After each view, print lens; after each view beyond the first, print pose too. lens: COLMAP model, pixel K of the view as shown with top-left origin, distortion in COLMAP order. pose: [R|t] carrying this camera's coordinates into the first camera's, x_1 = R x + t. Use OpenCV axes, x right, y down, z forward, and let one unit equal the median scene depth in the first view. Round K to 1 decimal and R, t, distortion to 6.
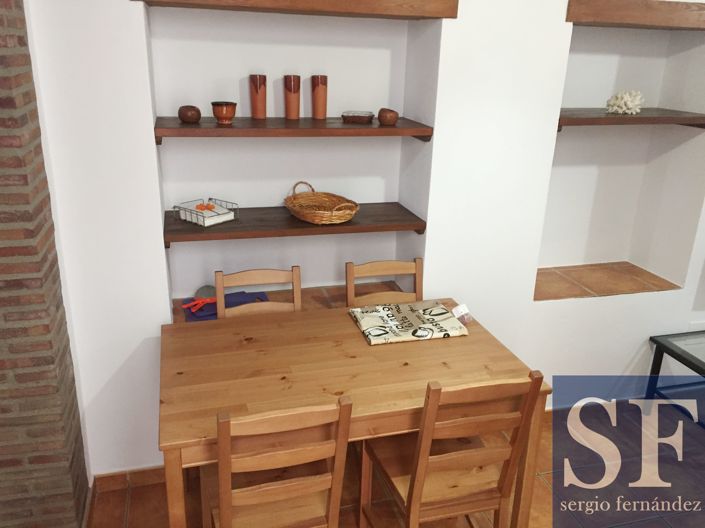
lens RADIAL K [[596.4, 0, 352.1], [0, 596.4, 264.9], [0, 0, 1]] dist [0.021549, 0.003221]
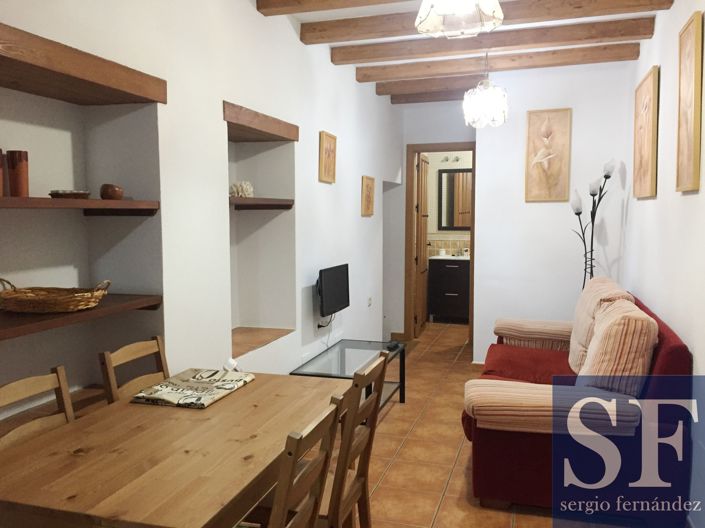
lens RADIAL K [[596.4, 0, 353.1], [0, 596.4, 261.6], [0, 0, 1]] dist [0.021549, 0.003221]
pose [[0.531541, -0.093330, 0.841875, -0.563477], [0.305948, 0.947965, -0.088078, 0.062853], [-0.789848, 0.304387, 0.532437, 0.211972]]
